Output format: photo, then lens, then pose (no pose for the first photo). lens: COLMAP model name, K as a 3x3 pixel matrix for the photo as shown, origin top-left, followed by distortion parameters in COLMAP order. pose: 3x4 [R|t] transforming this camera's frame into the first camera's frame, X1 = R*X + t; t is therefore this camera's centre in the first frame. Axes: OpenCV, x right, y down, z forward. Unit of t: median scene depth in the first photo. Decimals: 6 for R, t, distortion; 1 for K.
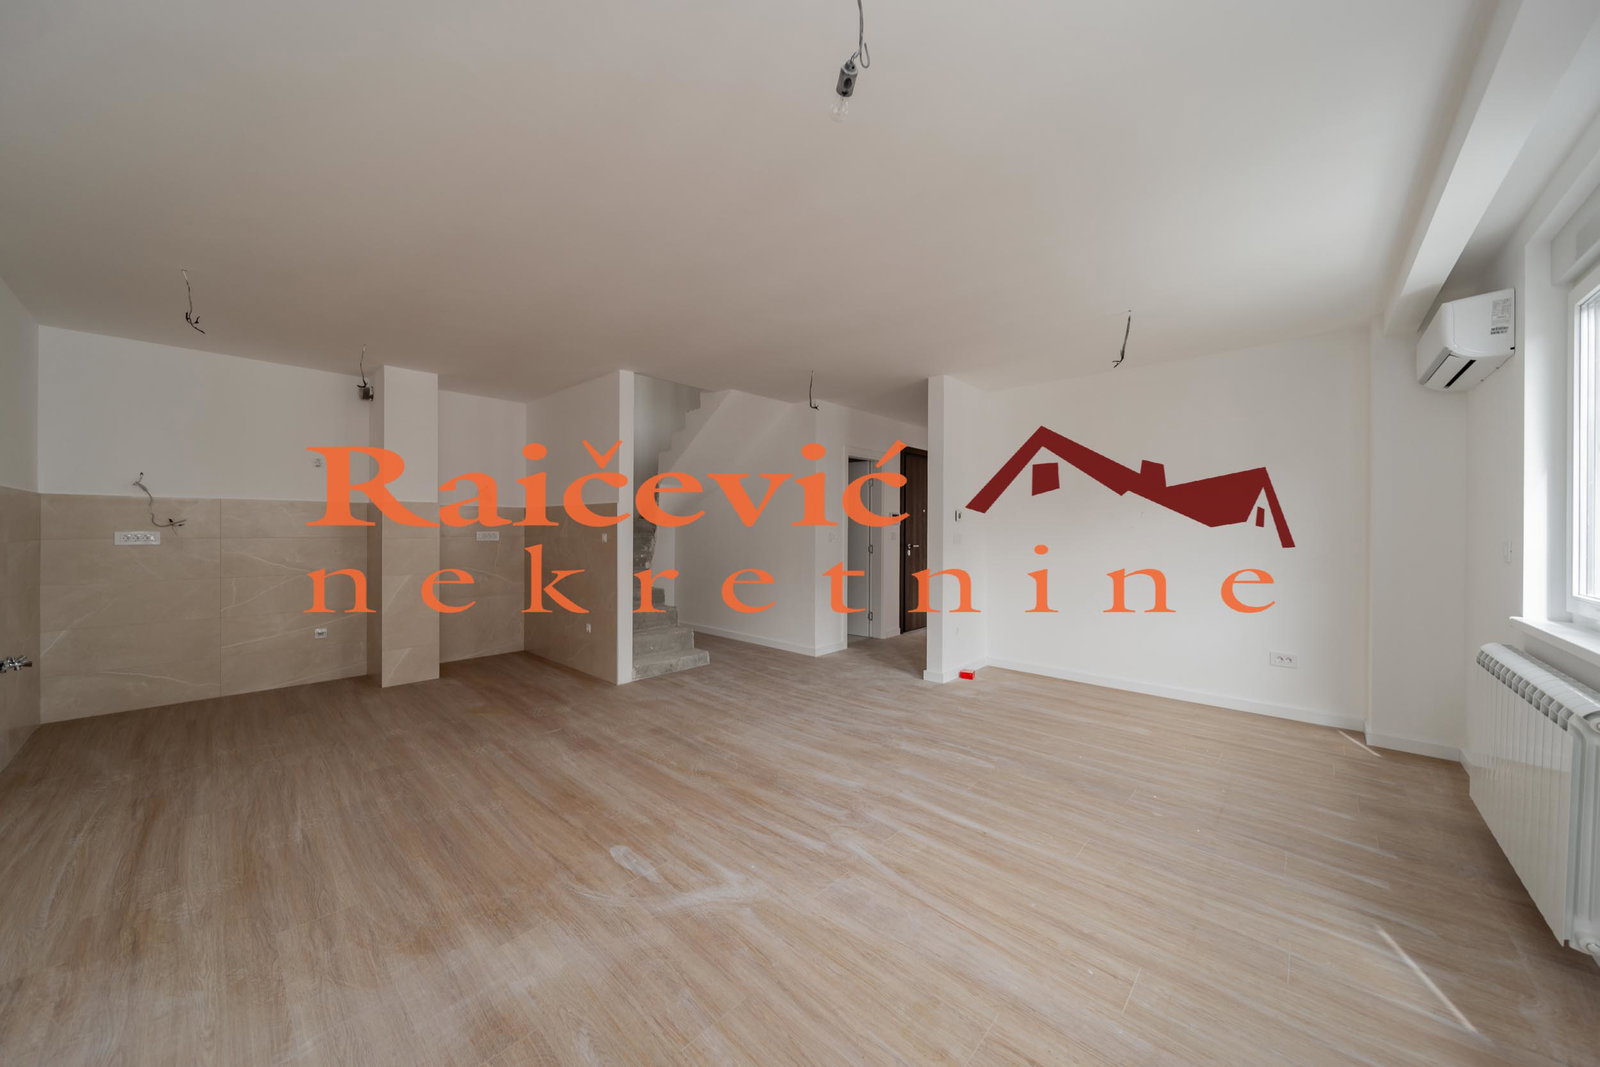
lens RADIAL K [[558.9, 0, 794.0], [0, 558.9, 531.4], [0, 0, 1]] dist [-0.001671, -0.000717]
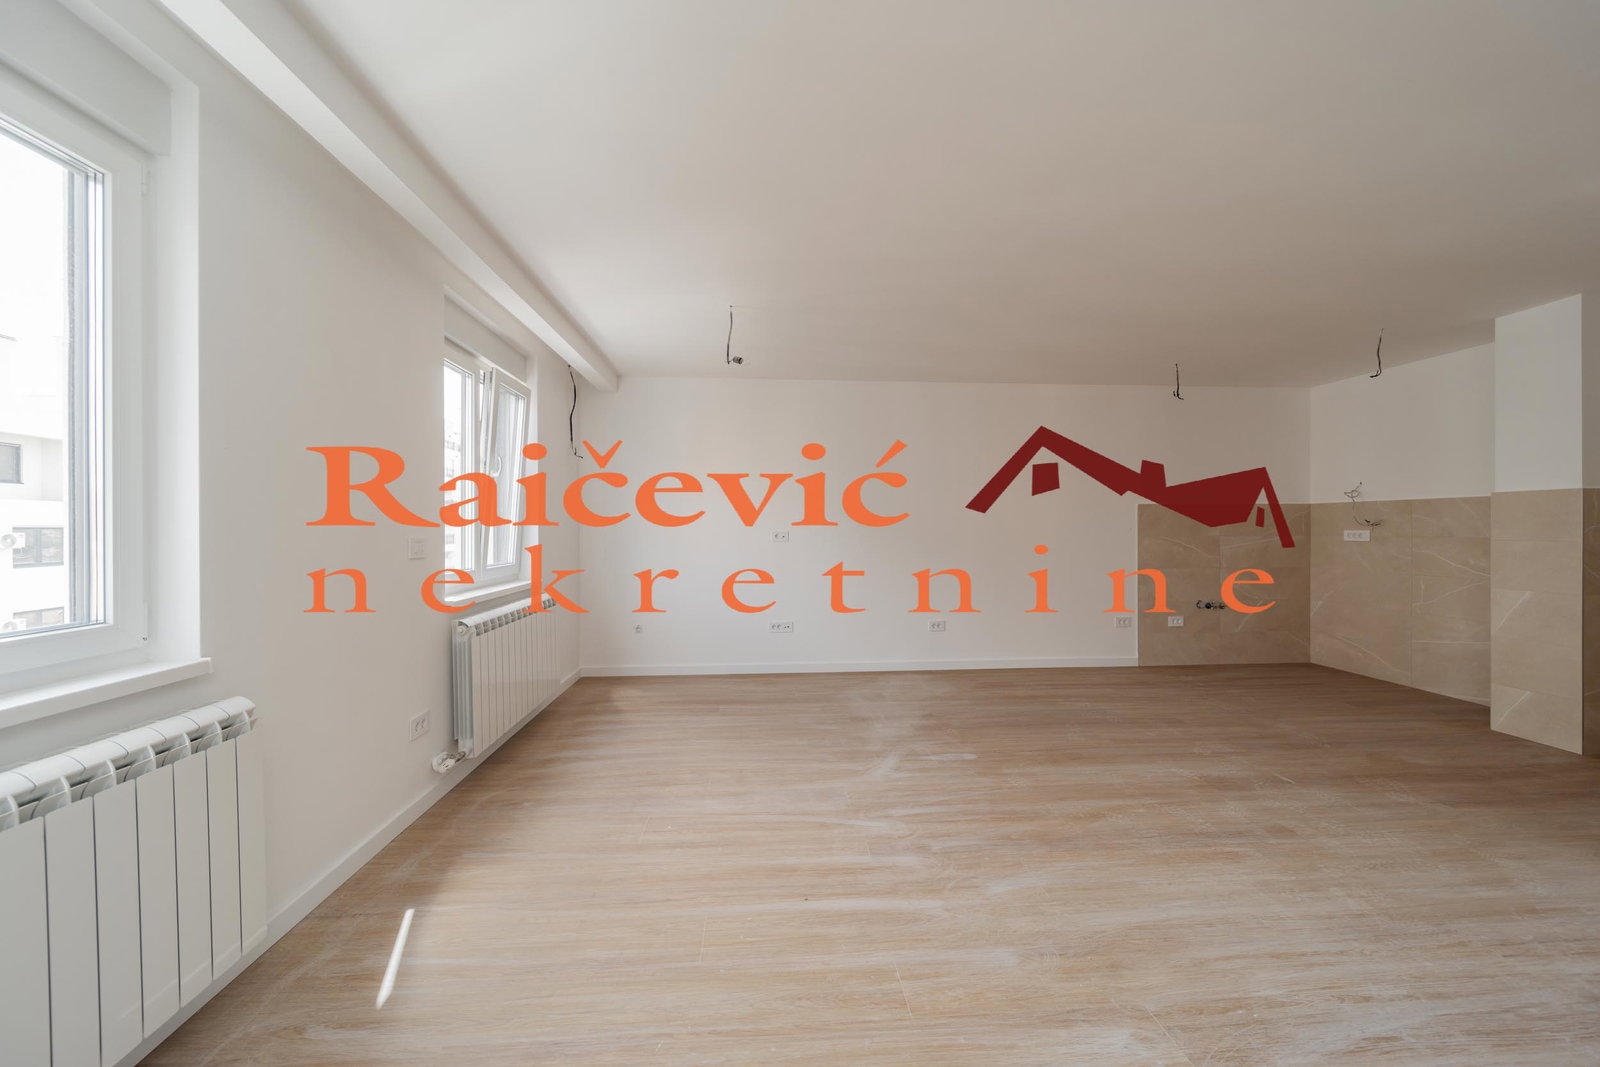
lens RADIAL K [[558.9, 0, 802.4], [0, 558.9, 528.1], [0, 0, 1]] dist [-0.001671, -0.000717]
pose [[-0.678311, -0.001050, -0.734774, 0.688086], [-0.004595, 0.999985, 0.002813, -0.002920], [0.734760, 0.005284, -0.678306, 1.125455]]
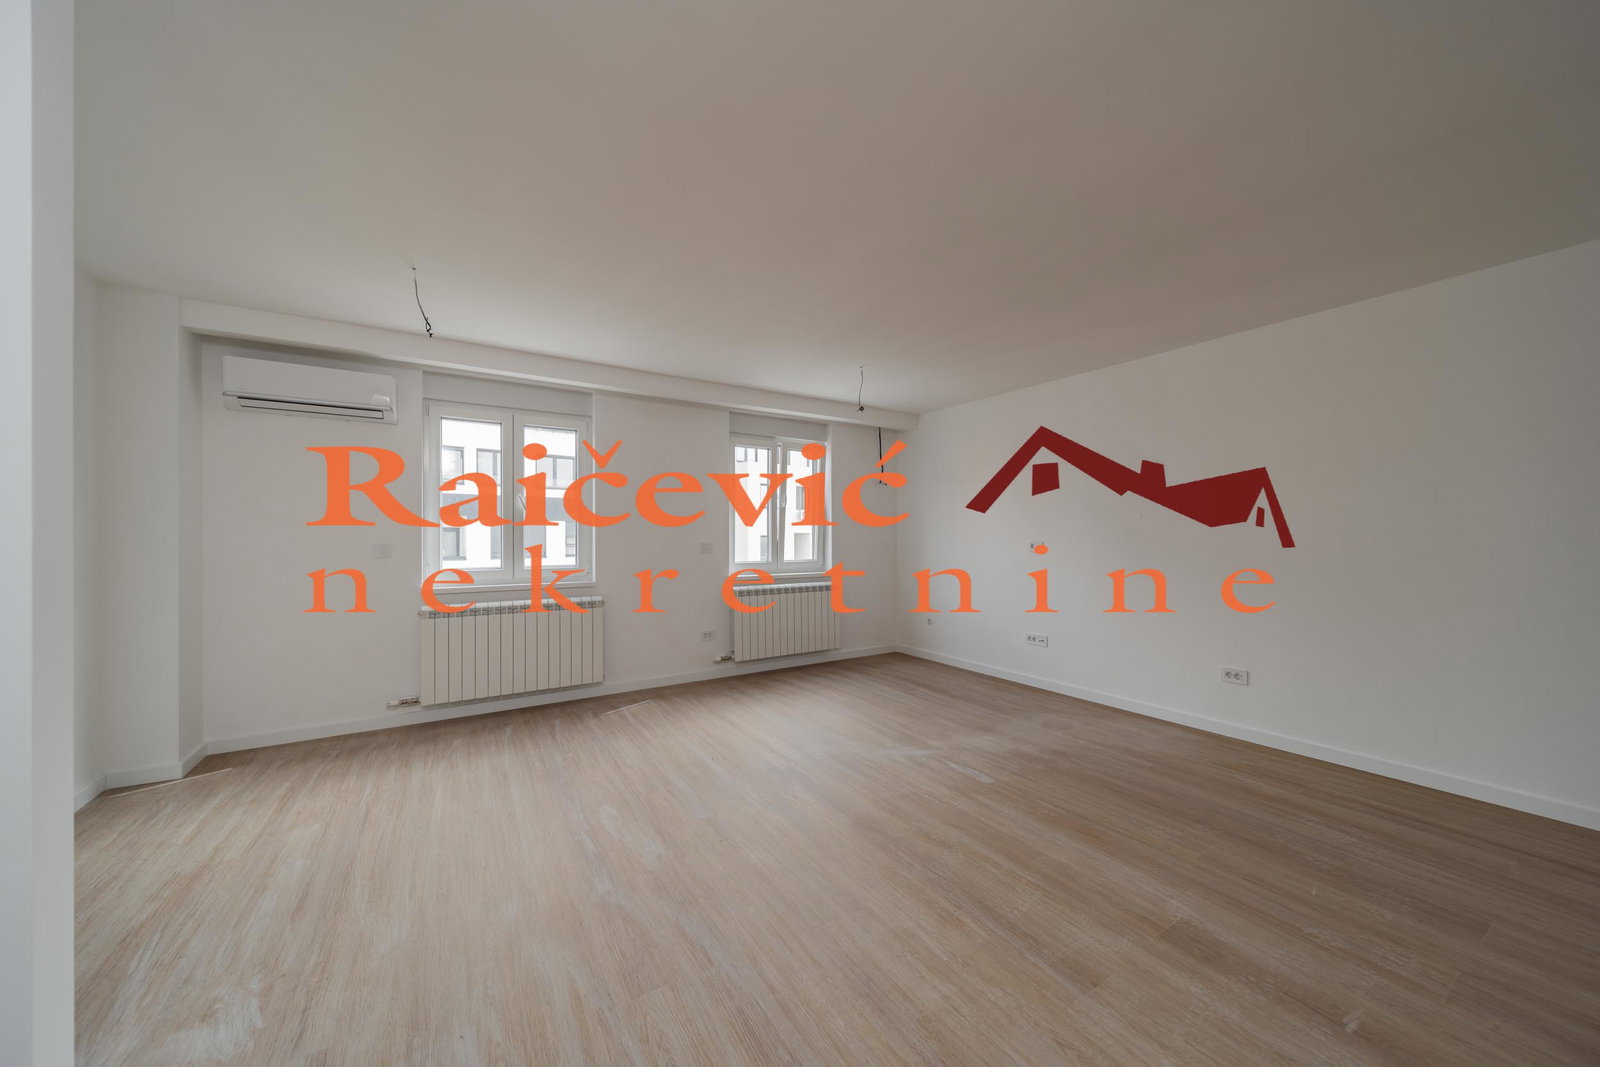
lens RADIAL K [[558.9, 0, 781.4], [0, 558.9, 527.7], [0, 0, 1]] dist [-0.001671, -0.000717]
pose [[-0.961186, 0.002940, 0.275885, -0.146922], [-0.000381, 0.999928, -0.011986, -0.008207], [-0.275900, -0.011626, -0.961116, 1.659544]]
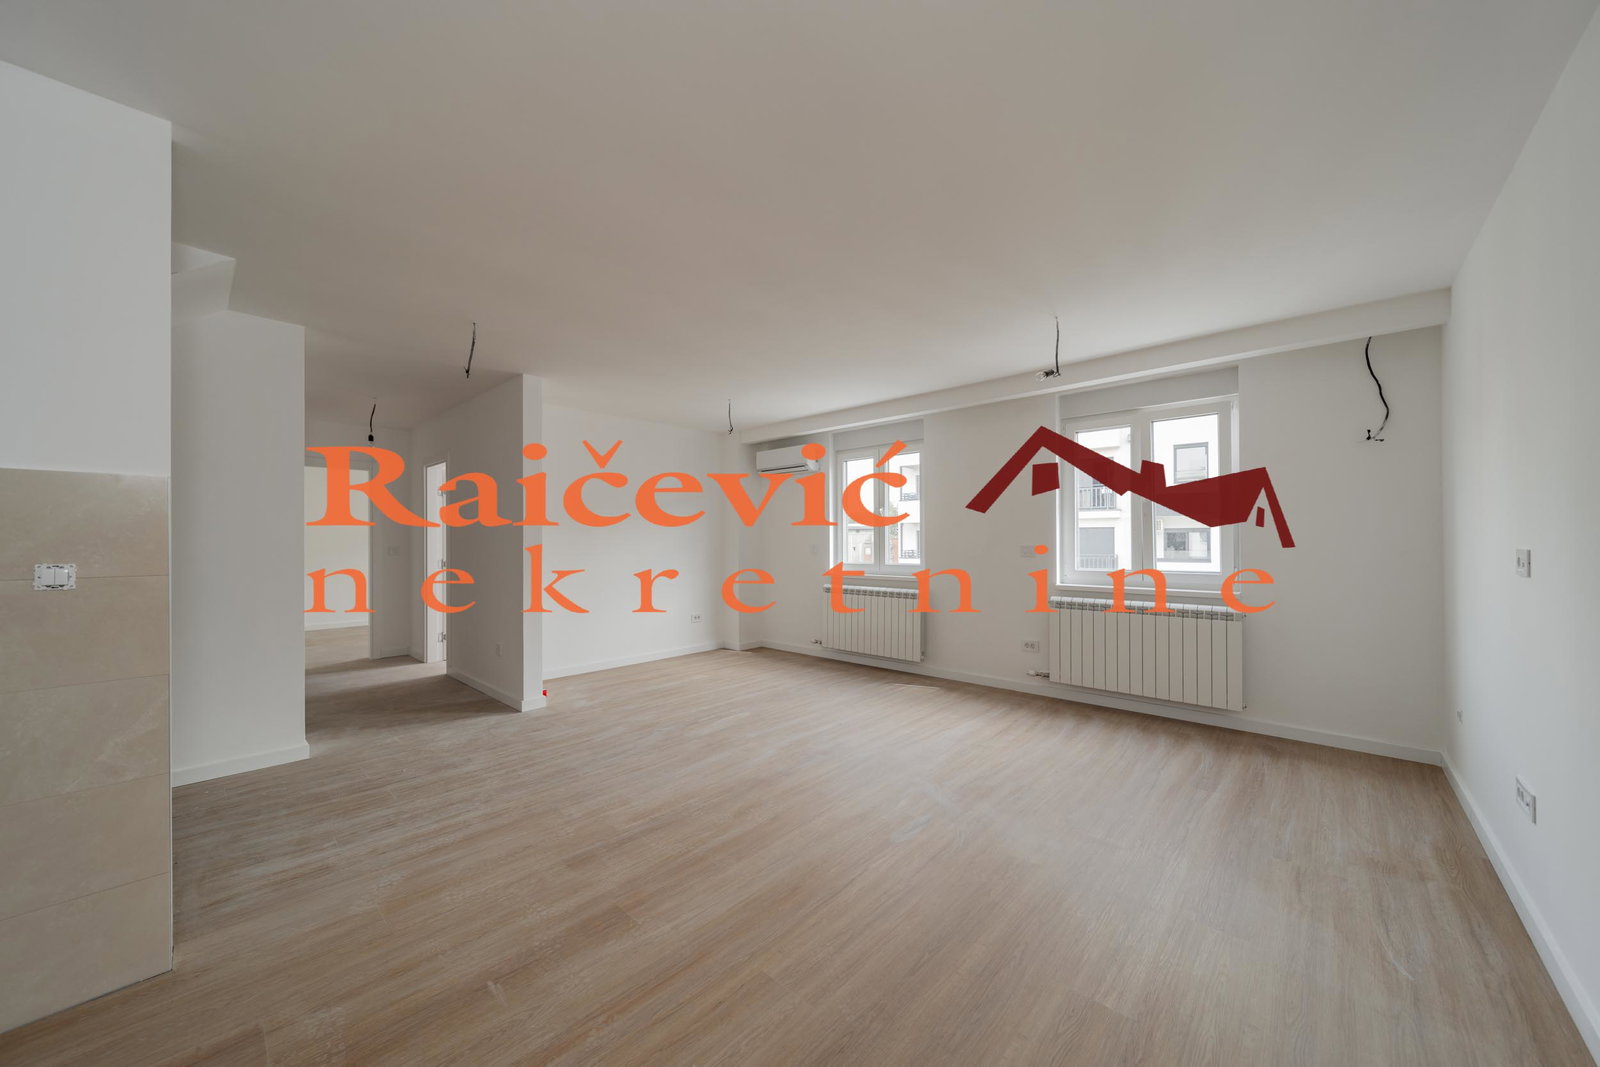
lens RADIAL K [[558.9, 0, 797.8], [0, 558.9, 540.2], [0, 0, 1]] dist [-0.001671, -0.000717]
pose [[0.001354, -0.004857, 0.999987, -0.966379], [0.008670, 0.999951, 0.004845, -0.013798], [-0.999962, 0.008663, 0.001396, 0.815355]]
